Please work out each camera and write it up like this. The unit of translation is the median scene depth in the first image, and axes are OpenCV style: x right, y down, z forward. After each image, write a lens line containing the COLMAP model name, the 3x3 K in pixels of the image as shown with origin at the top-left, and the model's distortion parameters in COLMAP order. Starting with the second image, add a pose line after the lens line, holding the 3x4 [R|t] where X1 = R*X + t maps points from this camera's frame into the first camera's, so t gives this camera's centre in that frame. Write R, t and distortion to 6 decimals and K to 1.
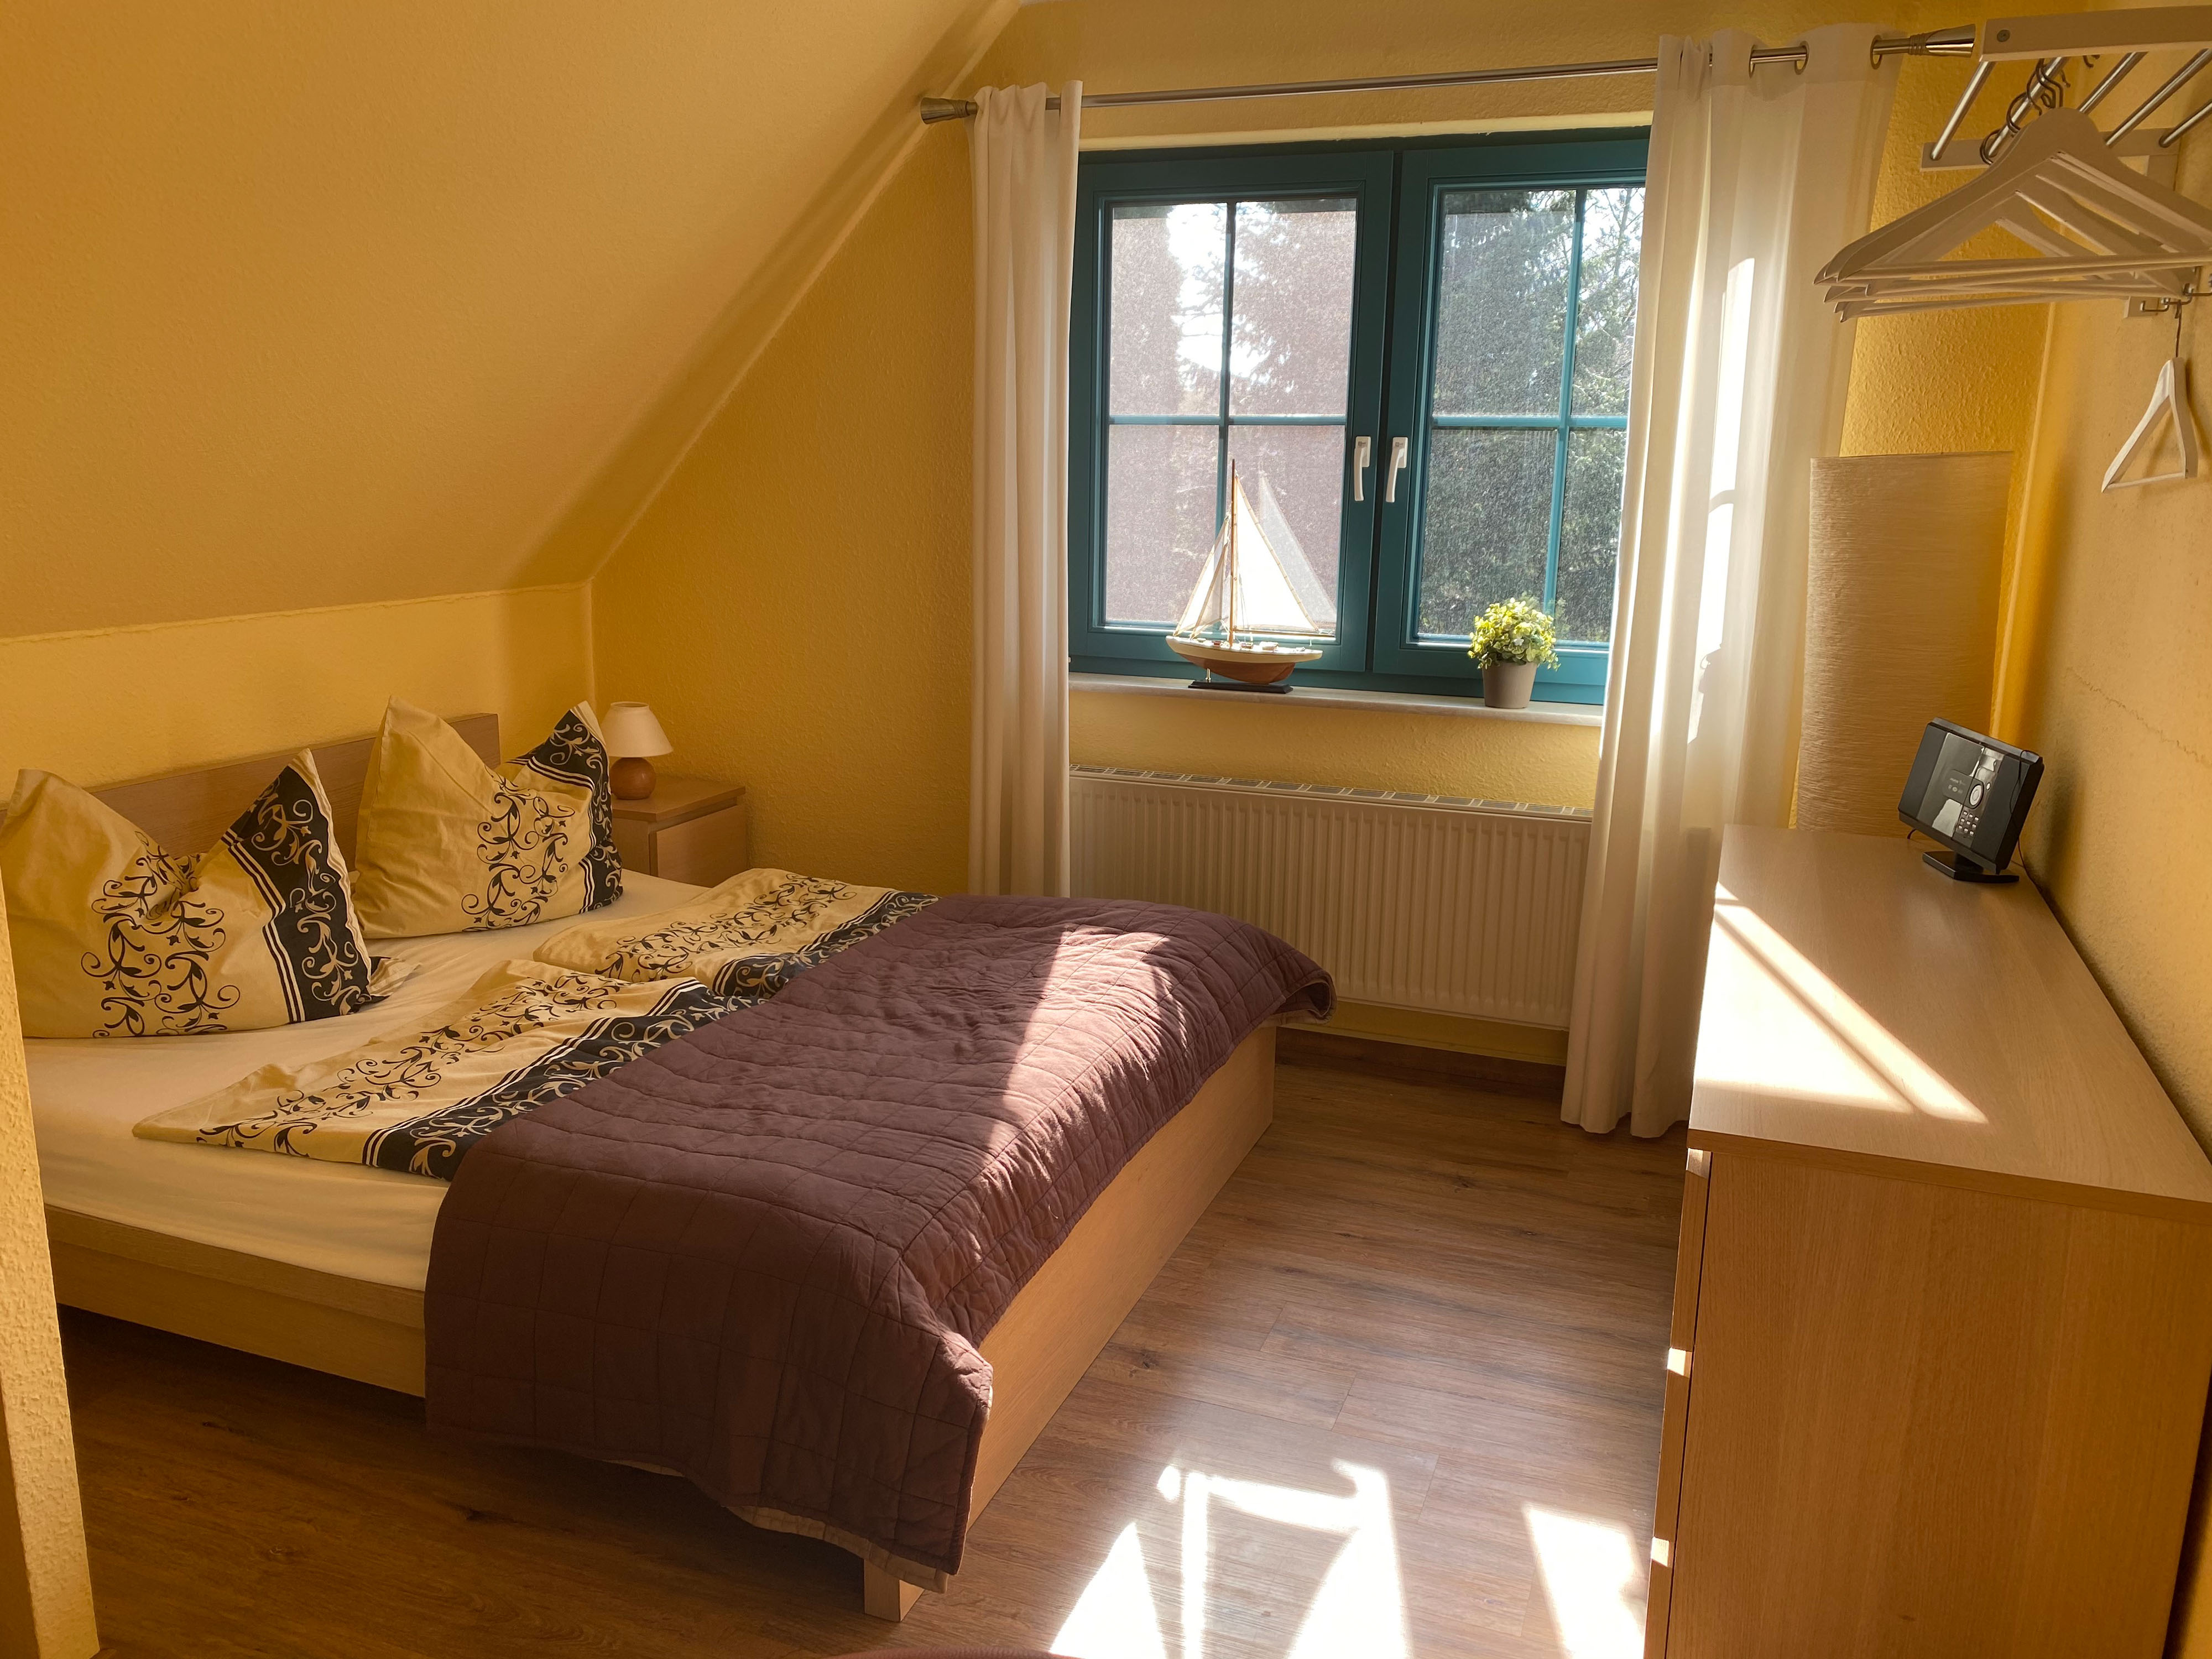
lens RADIAL K [[1679.6, 0, 1110.8], [0, 1679.6, 836.7], [0, 0, 1]] dist [0.071607, -0.150505]
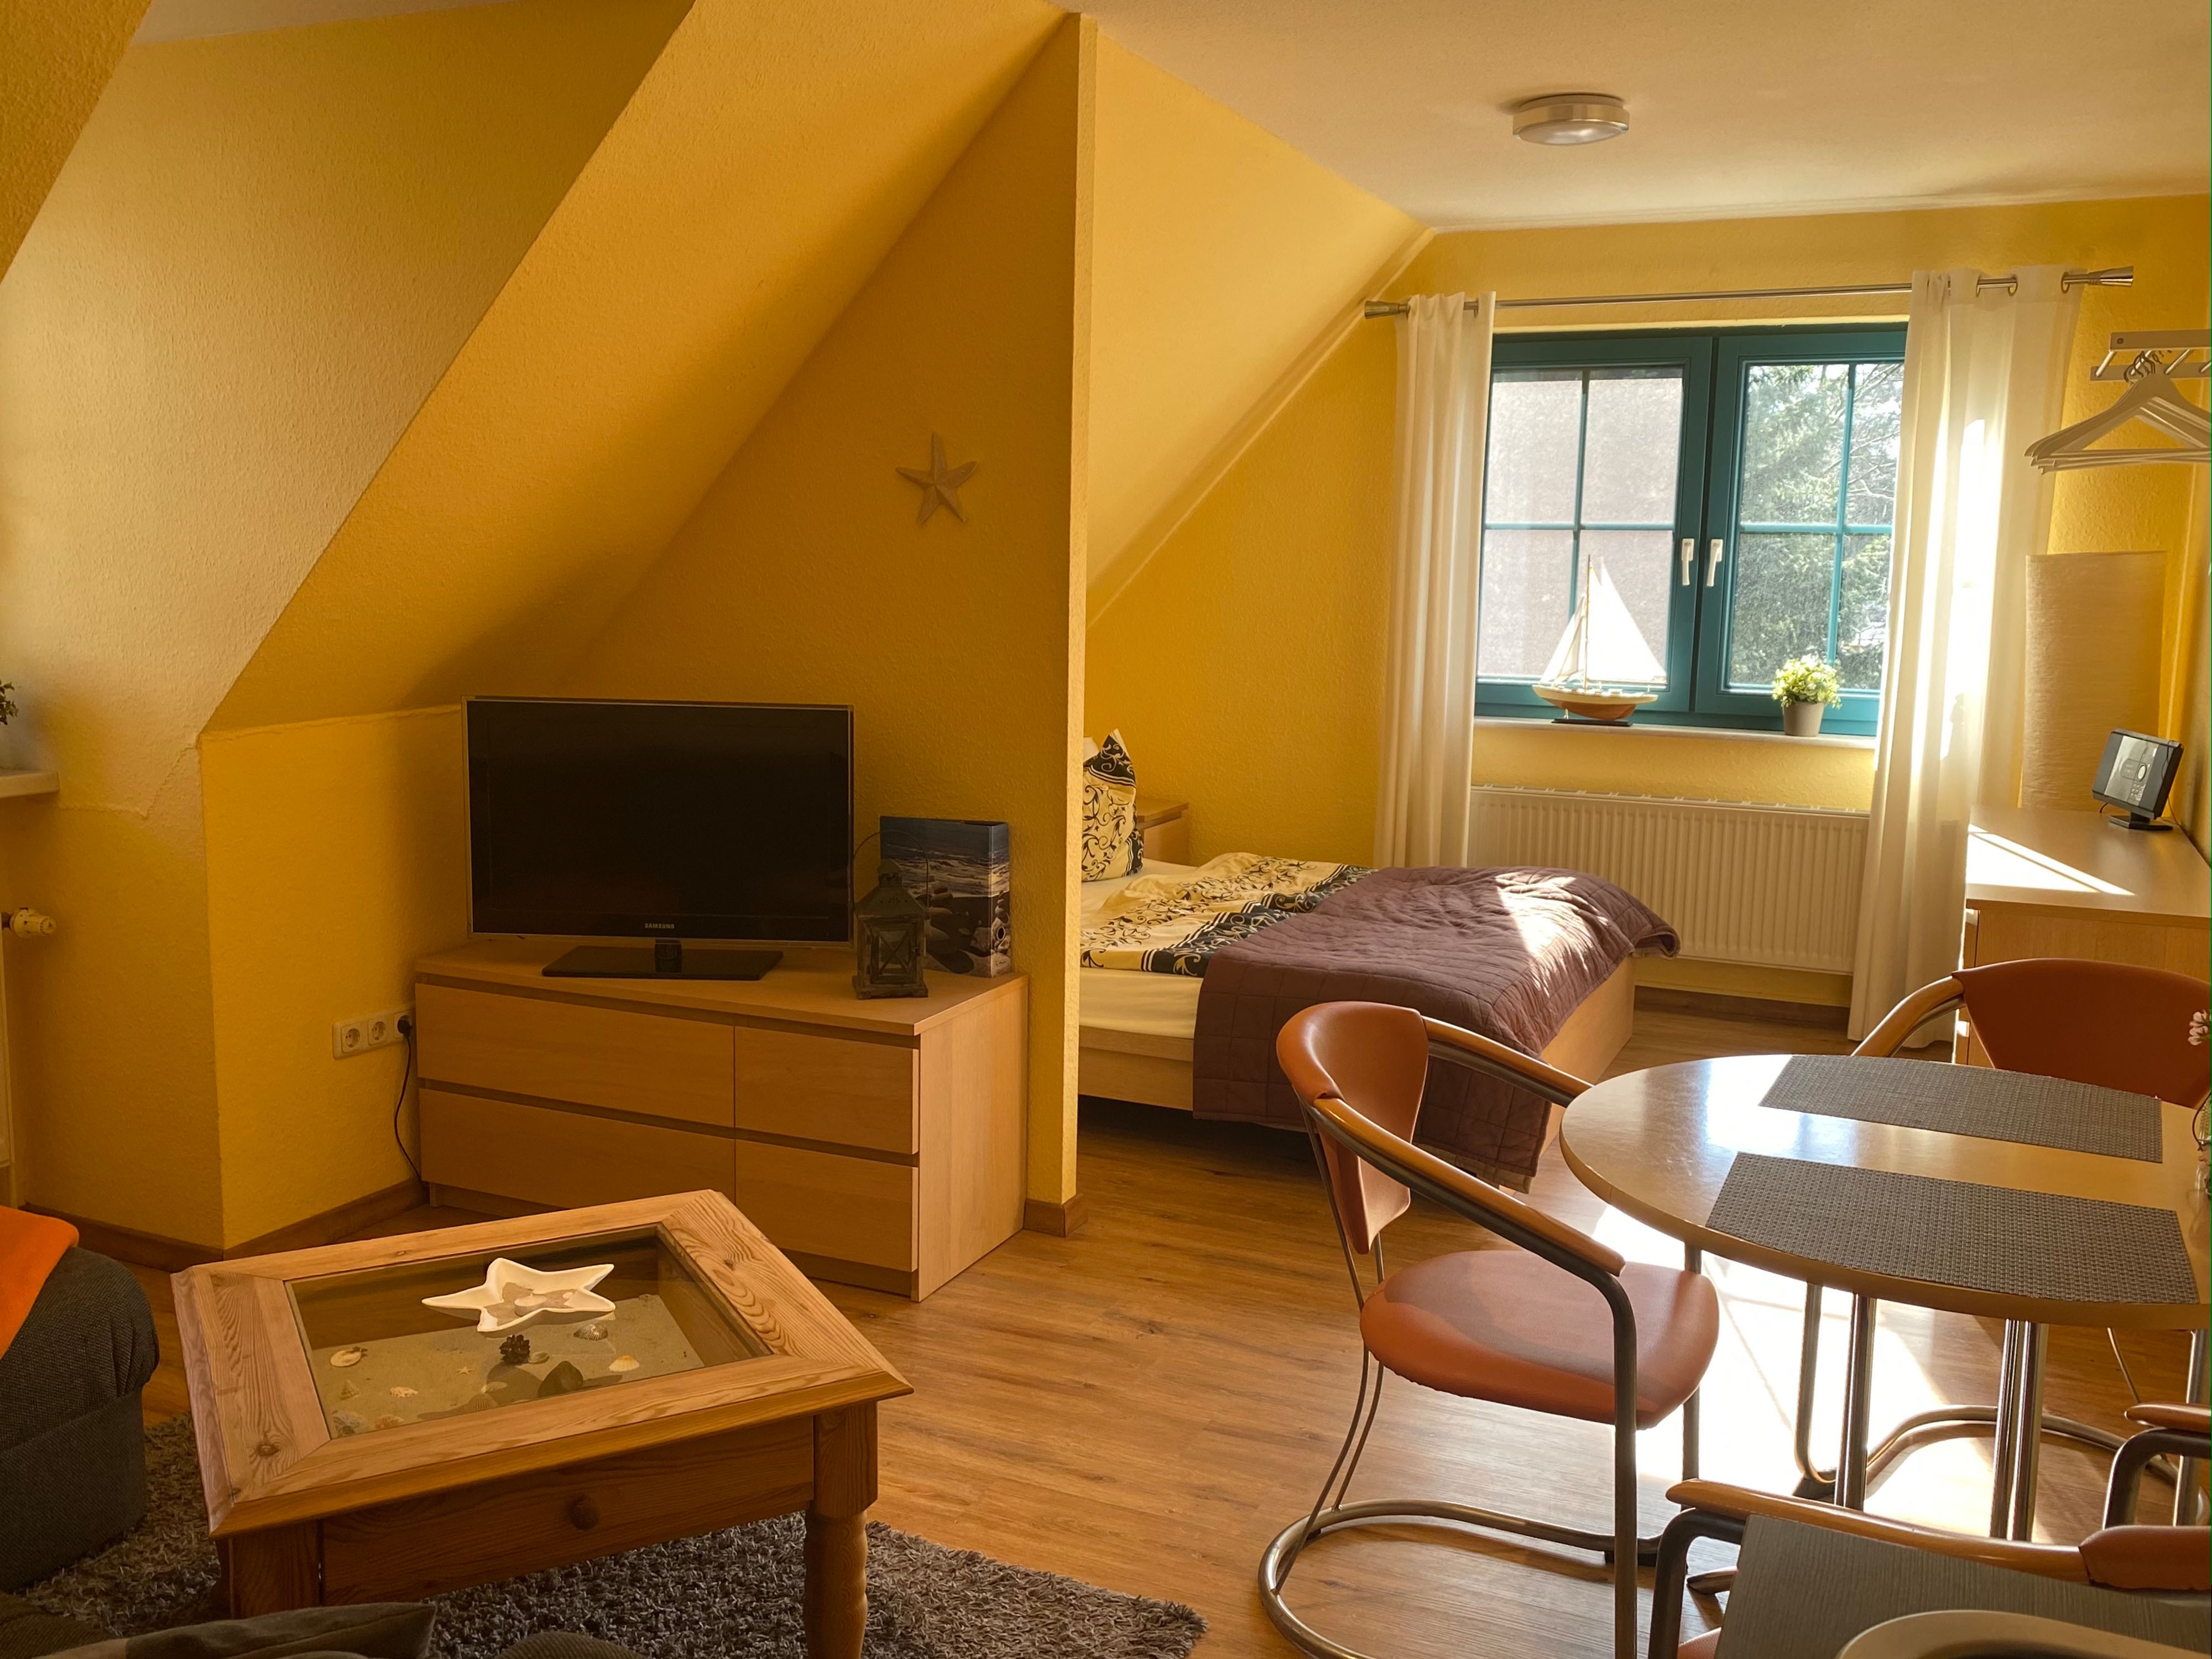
lens RADIAL K [[1912.9, 0, 1102.4], [0, 1912.9, 824.6], [0, 0, 1]] dist [0.002196, -0.005358]
pose [[0.997727, 0.010248, -0.066609, -0.223380], [-0.015650, 0.996583, -0.081100, 0.128275], [0.065550, 0.081958, 0.994478, -0.559951]]
